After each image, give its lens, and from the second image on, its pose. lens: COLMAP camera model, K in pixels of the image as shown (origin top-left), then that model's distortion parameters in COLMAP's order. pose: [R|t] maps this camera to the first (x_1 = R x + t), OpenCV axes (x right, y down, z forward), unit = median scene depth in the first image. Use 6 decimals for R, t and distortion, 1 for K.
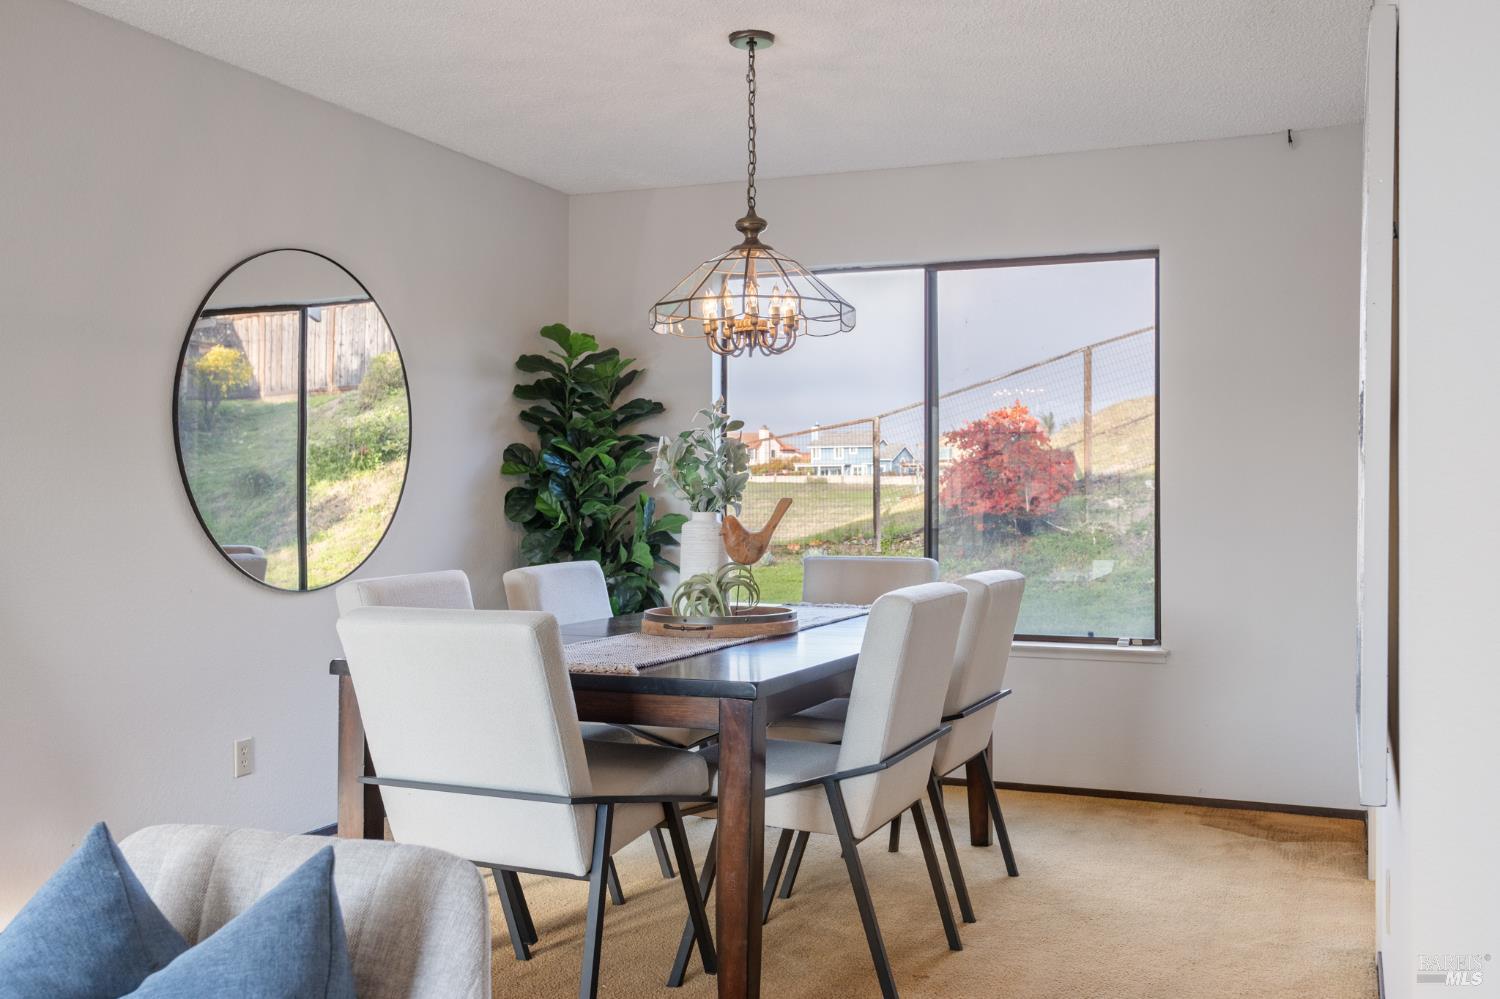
lens RADIAL K [[1411.2, 0, 781.0], [0, 1411.2, 503.5], [0, 0, 1]] dist [0.015621, 0.000000]
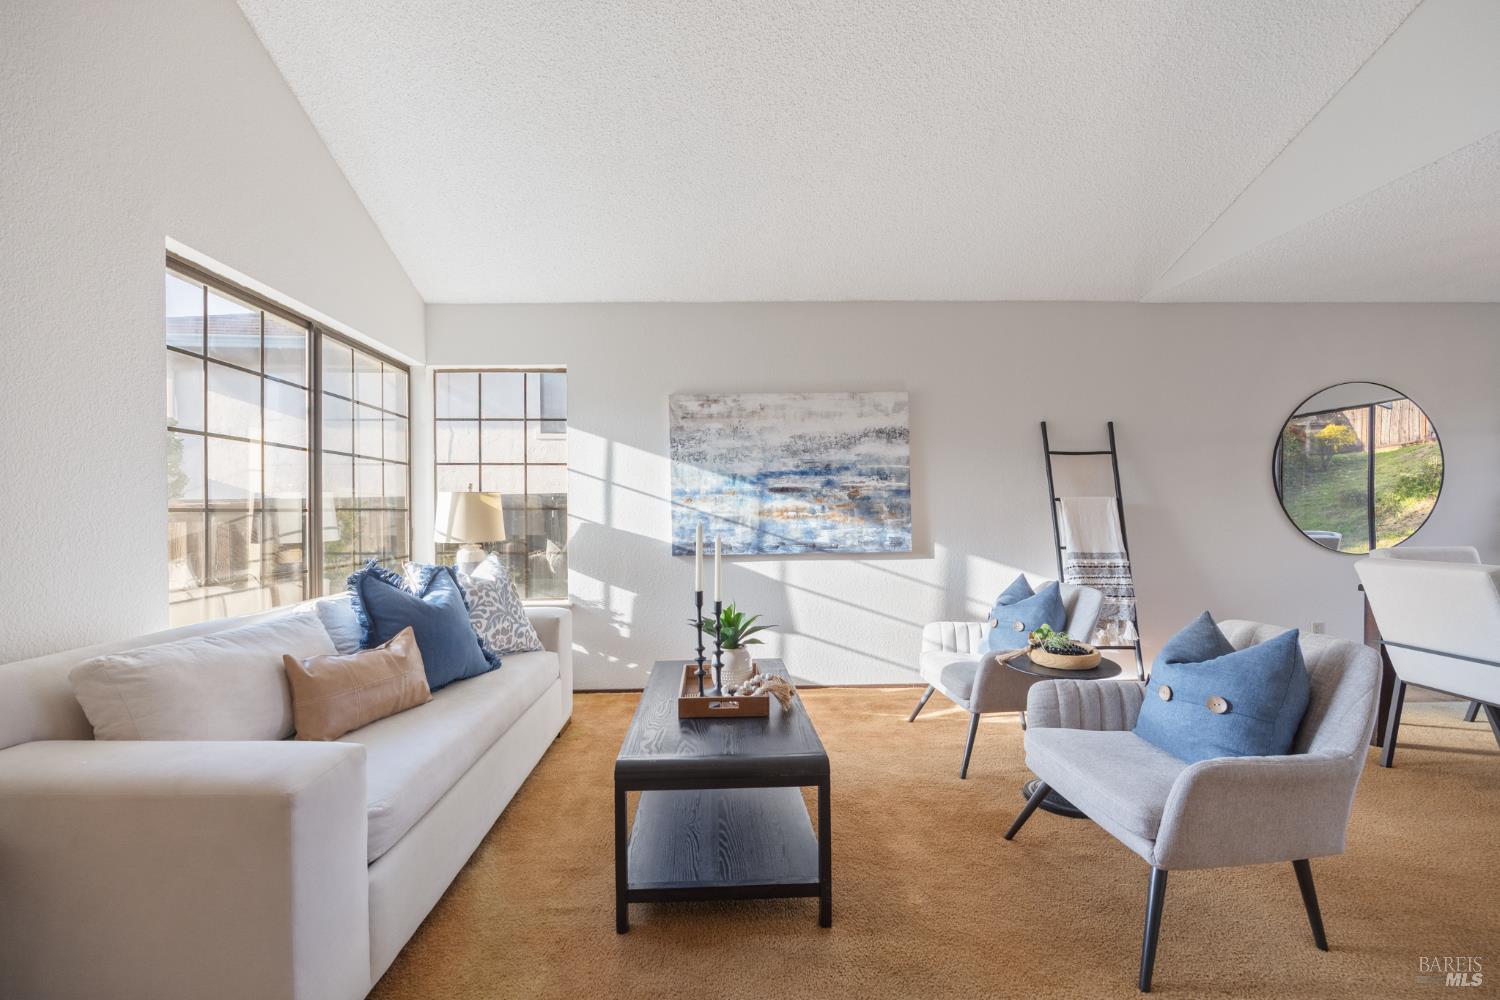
lens RADIAL K [[613.0, 0, 715.5], [0, 613.0, 506.9], [0, 0, 1]] dist [-0.004280, 0.000383]
pose [[0.382501, -0.007497, -0.923925, 0.104551], [0.000632, 0.999969, -0.007853, 0.002197], [0.923955, 0.002420, 0.382494, -0.153871]]
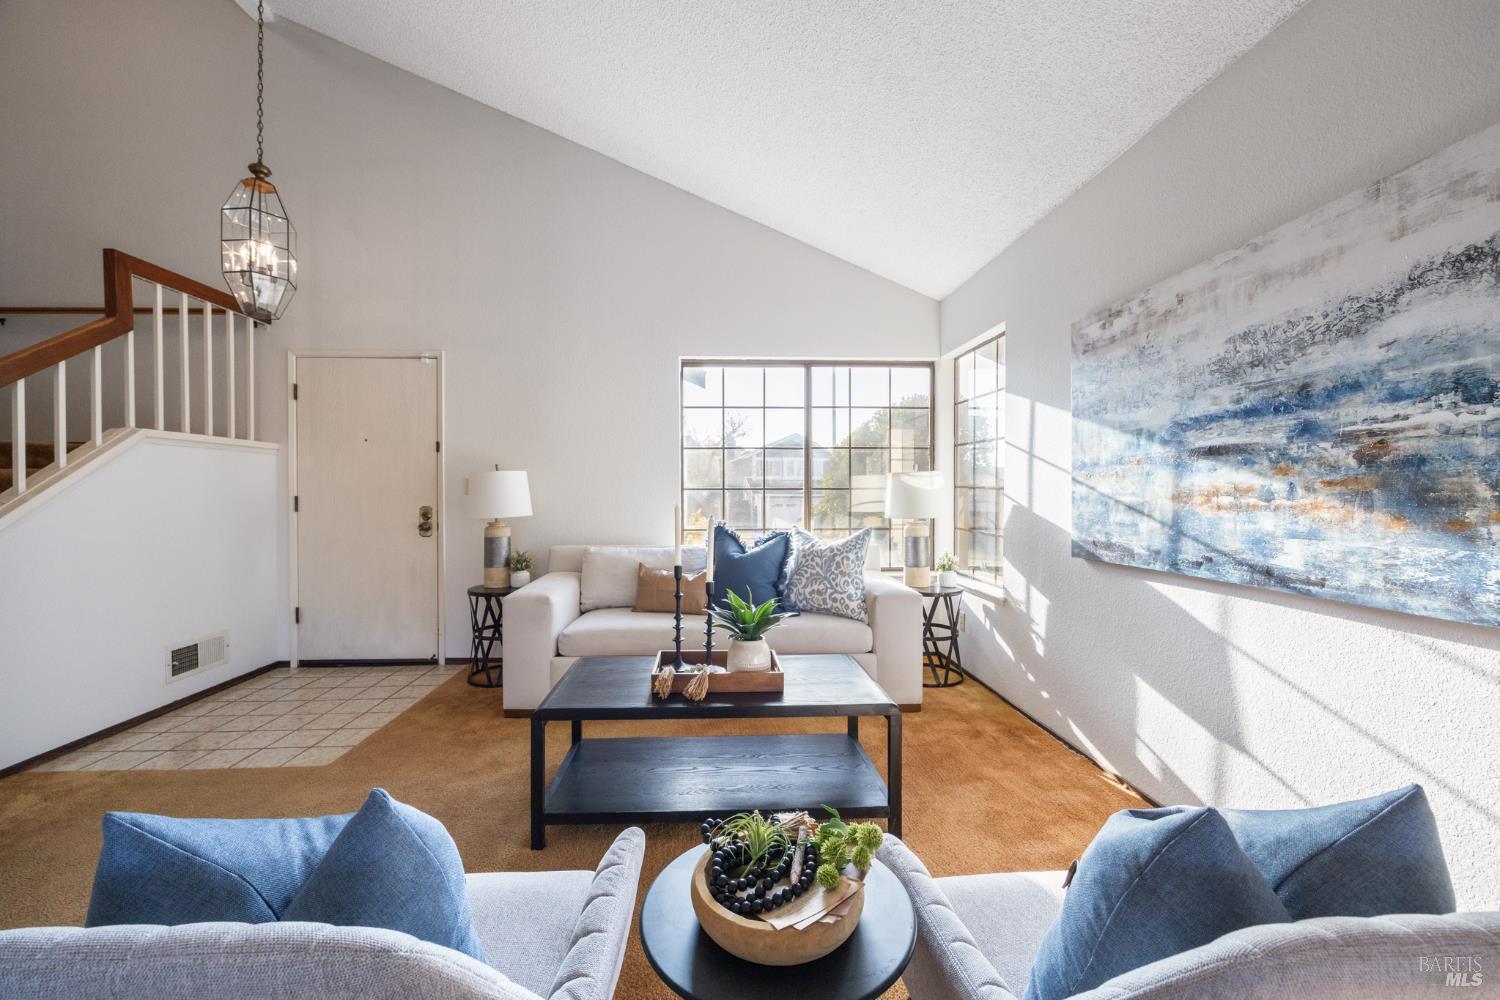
lens RADIAL K [[572.2, 0, 740.9], [0, 572.2, 497.9], [0, 0, 1]] dist [-0.003869, -0.000230]
pose [[-0.904989, 0.006343, -0.425388, -0.171895], [-0.002260, 0.999803, 0.019715, -0.002904], [0.425430, 0.018803, -0.904796, 0.457644]]
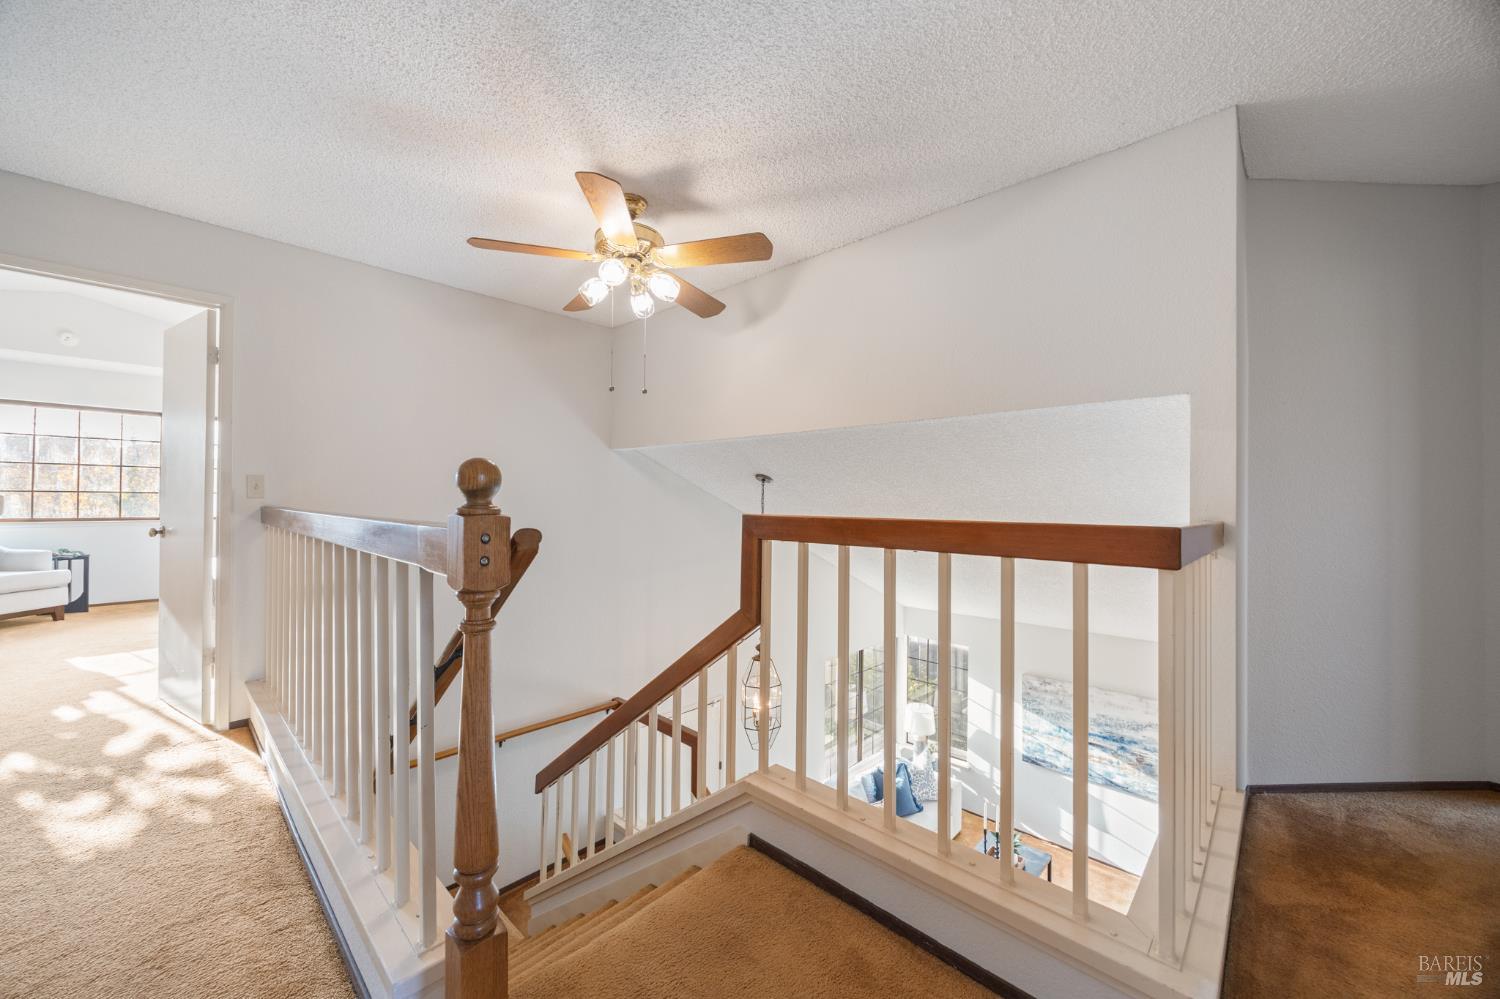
lens RADIAL K [[572.2, 0, 734.7], [0, 572.2, 493.4], [0, 0, 1]] dist [-0.003869, -0.000230]
pose [[-0.363706, -0.004113, -0.931505, 0.923258], [-0.012606, 0.999920, 0.000507, -0.601229], [0.931429, 0.011927, -0.363729, -0.052052]]
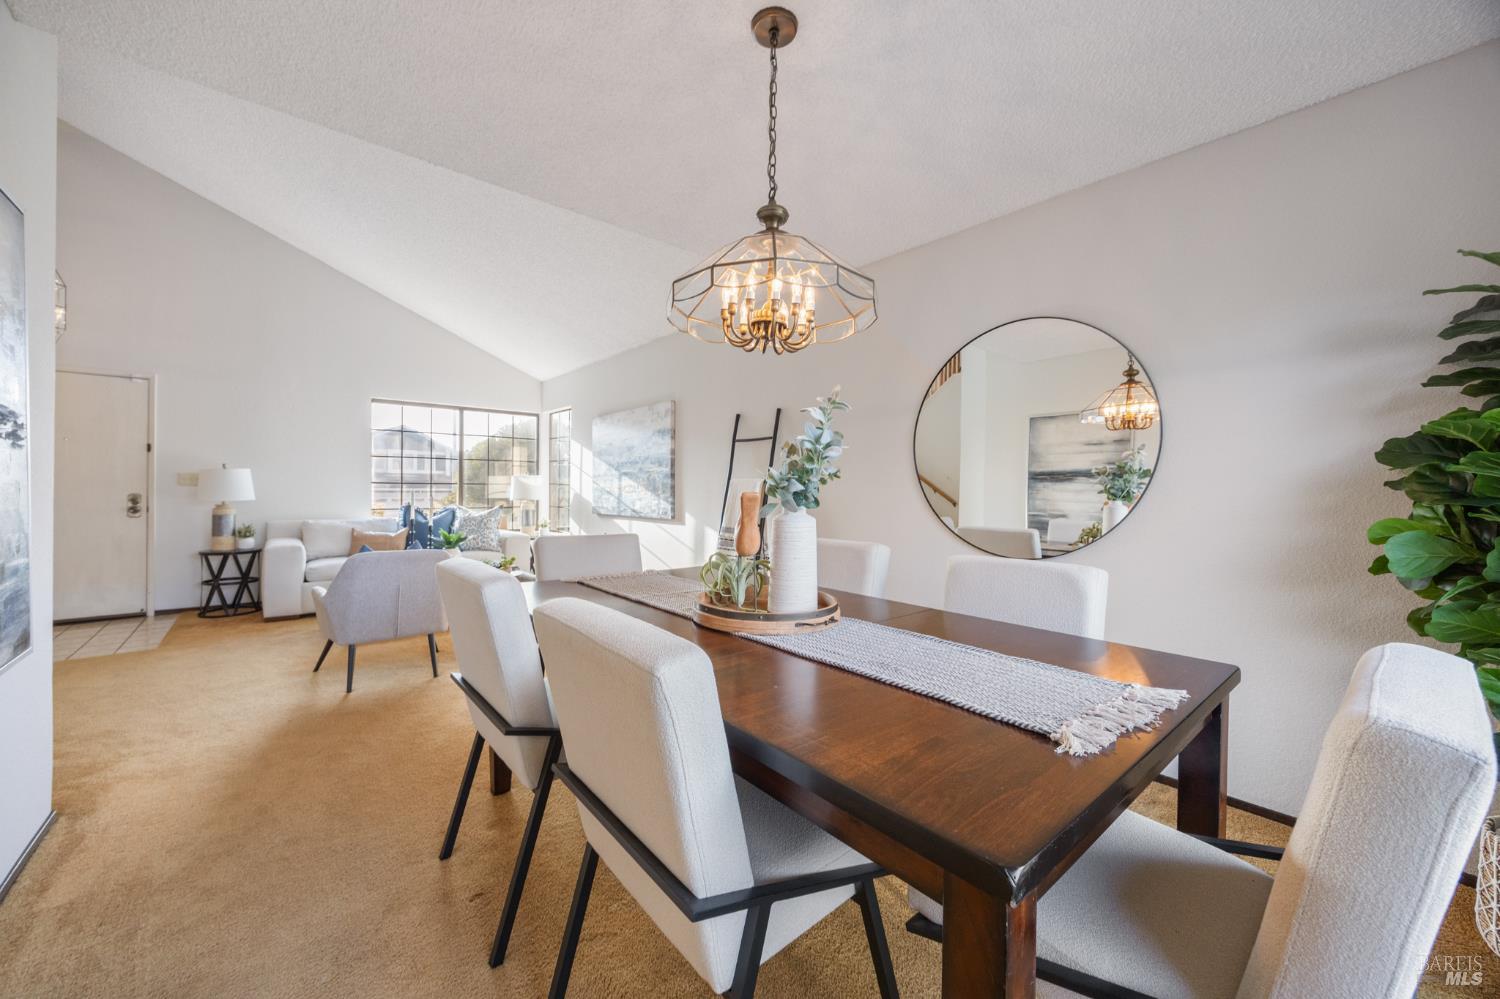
lens RADIAL K [[572.2, 0, 740.7], [0, 572.2, 491.9], [0, 0, 1]] dist [-0.003869, -0.000230]
pose [[-0.465102, 0.000955, -0.885256, 0.308327], [-0.017047, 0.999804, 0.010035, -0.005720], [0.885093, 0.019758, -0.464995, 1.002111]]
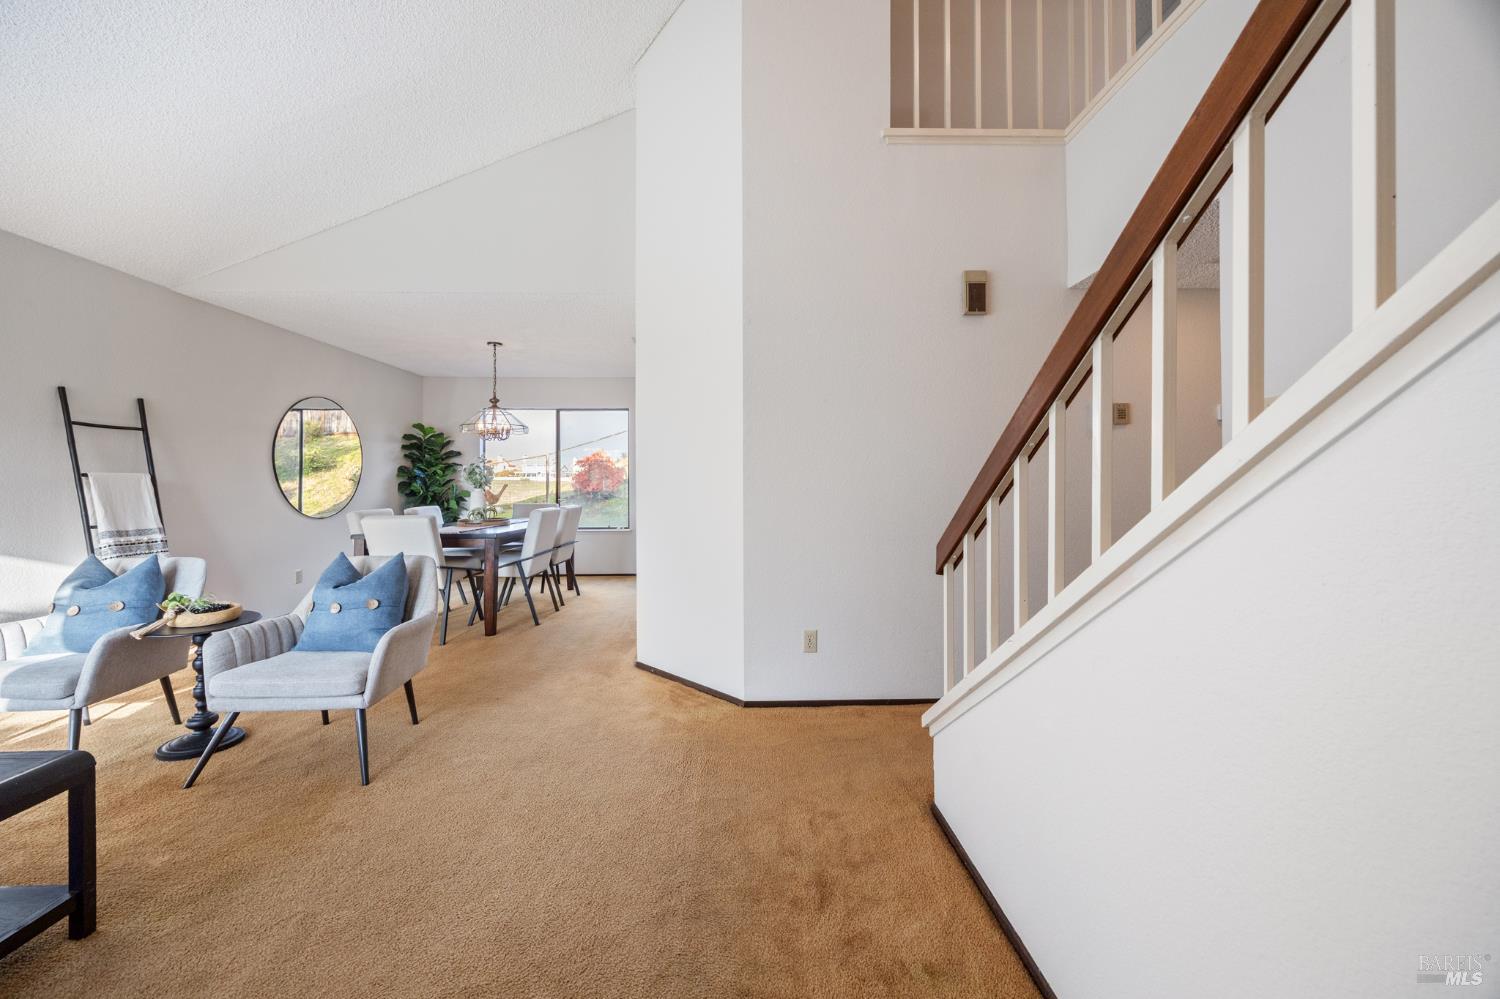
lens RADIAL K [[572.2, 0, 751.2], [0, 572.2, 475.9], [0, 0, 1]] dist [-0.003869, -0.000230]
pose [[0.920228, 0.001514, 0.391381, 0.006541], [0.007105, 0.999763, -0.020573, 0.007042], [-0.391319, 0.021713, 0.919999, -0.380802]]
